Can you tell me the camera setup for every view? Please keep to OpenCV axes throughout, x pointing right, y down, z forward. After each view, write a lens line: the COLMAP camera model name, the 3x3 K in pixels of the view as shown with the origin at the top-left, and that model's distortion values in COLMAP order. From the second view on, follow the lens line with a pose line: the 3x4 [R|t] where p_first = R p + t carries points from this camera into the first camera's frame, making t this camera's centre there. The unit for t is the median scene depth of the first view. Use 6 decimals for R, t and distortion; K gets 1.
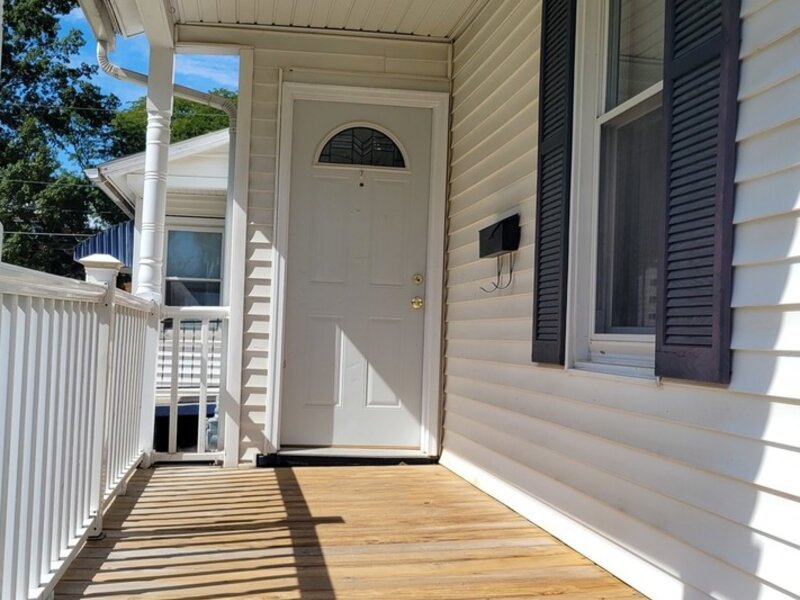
lens RADIAL K [[936.3, 0, 400.0], [0, 936.3, 300.0], [0, 0, 1]] dist [0.033695, -0.008780]
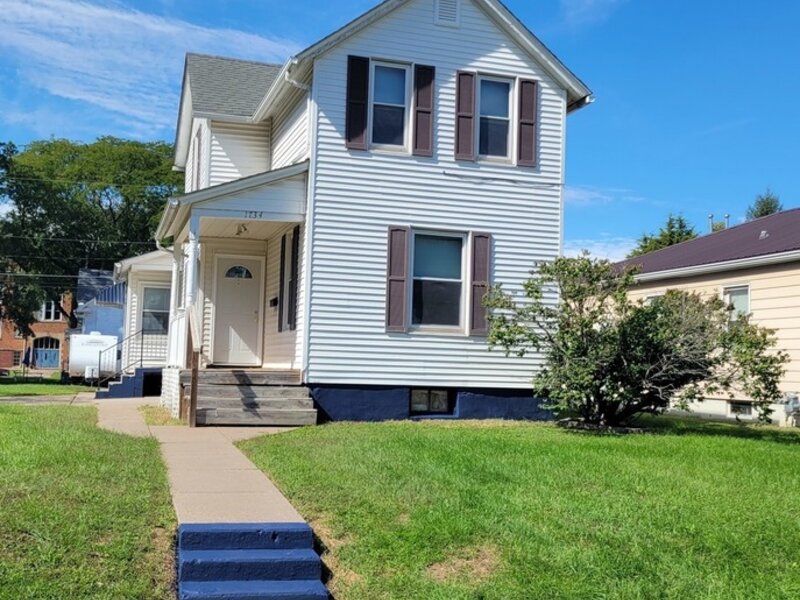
lens RADIAL K [[936.3, 0, 400.0], [0, 936.3, 300.0], [0, 0, 1]] dist [0.033695, -0.008780]
pose [[0.991509, 0.002341, 0.130016, 0.094656], [0.001768, 0.999503, -0.031477, 0.039488], [-0.130025, 0.031439, 0.991012, -2.375127]]
